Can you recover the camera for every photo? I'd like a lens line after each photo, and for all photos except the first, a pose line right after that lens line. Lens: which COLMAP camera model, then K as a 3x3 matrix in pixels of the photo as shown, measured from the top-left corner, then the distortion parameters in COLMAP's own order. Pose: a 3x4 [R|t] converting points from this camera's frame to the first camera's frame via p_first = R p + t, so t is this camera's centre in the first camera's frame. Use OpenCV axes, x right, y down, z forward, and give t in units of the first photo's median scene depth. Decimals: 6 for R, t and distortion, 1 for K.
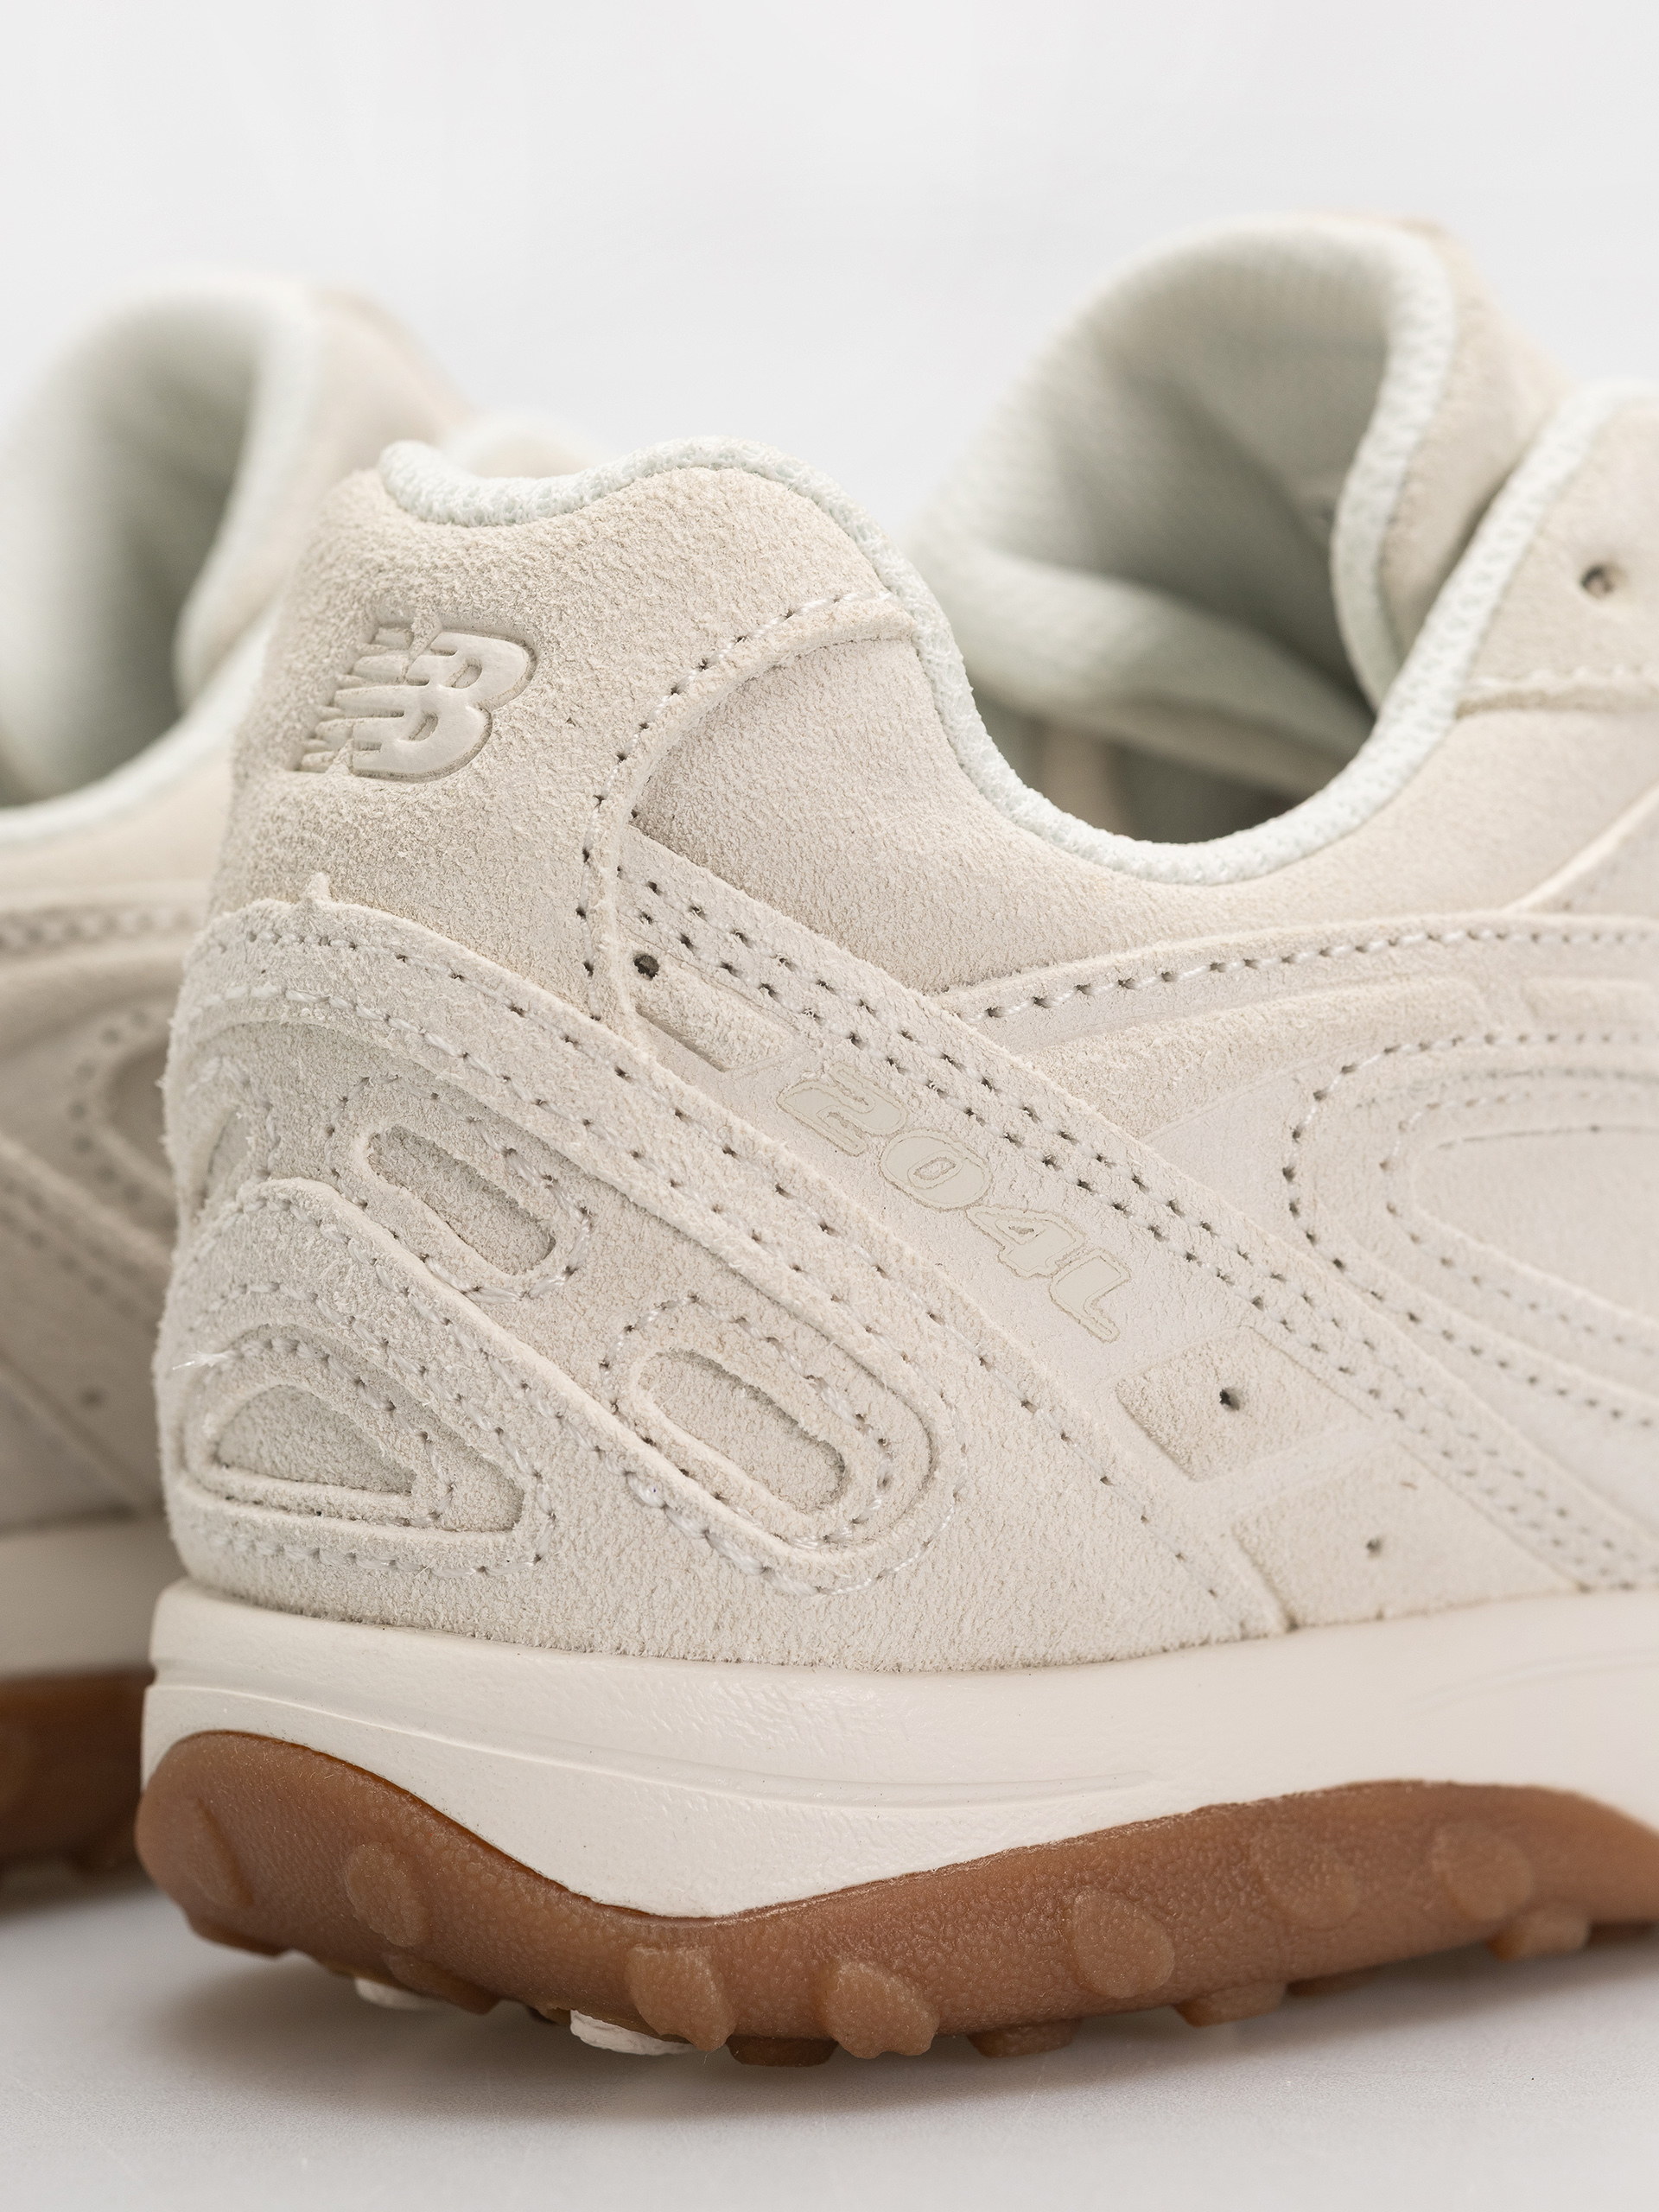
lens RADIAL K [[7807.3, 0, 829.2], [0, 7807.3, 1128.4], [0, 0, 1]] dist [0.076831, 0.000000]
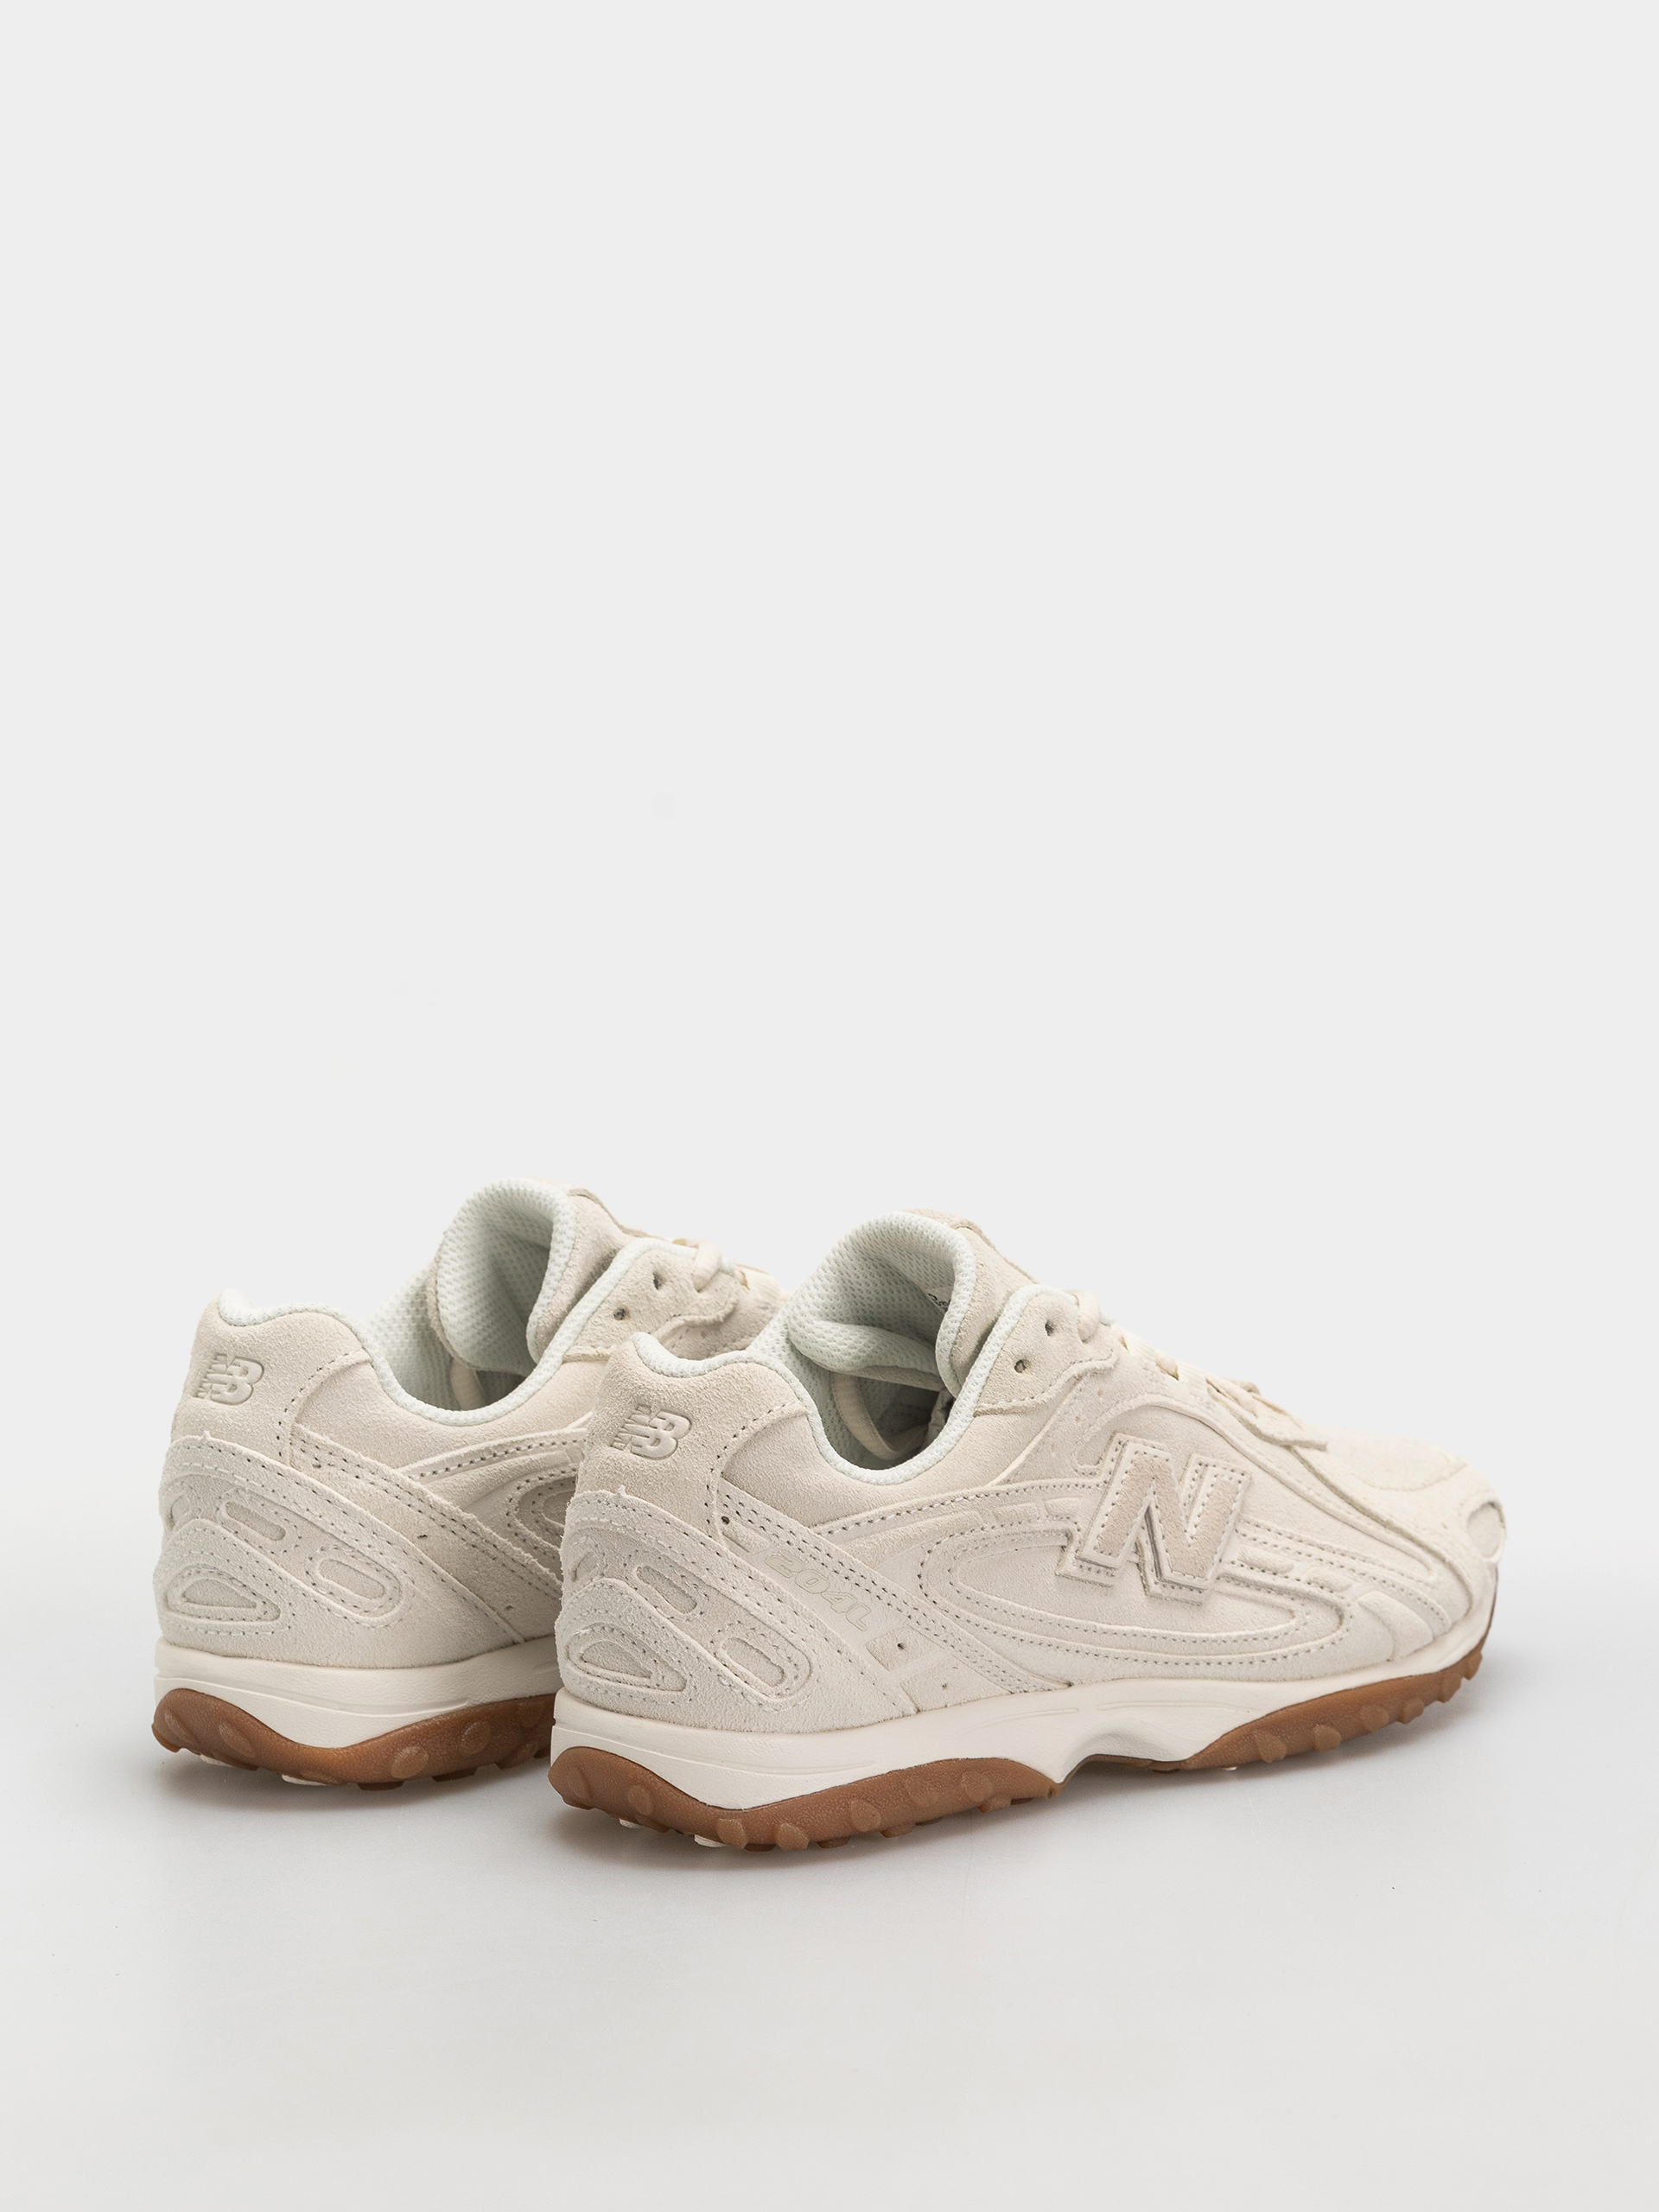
lens RADIAL K [[7807.3, 0, 823.0], [0, 7807.3, 1091.0], [0, 0, 1]] dist [0.076831, 0.000000]
pose [[0.998298, 0.009017, 0.057616, -0.170255], [-0.013085, 0.997417, 0.070630, -0.425644], [-0.056830, -0.071263, 0.995837, -2.216088]]
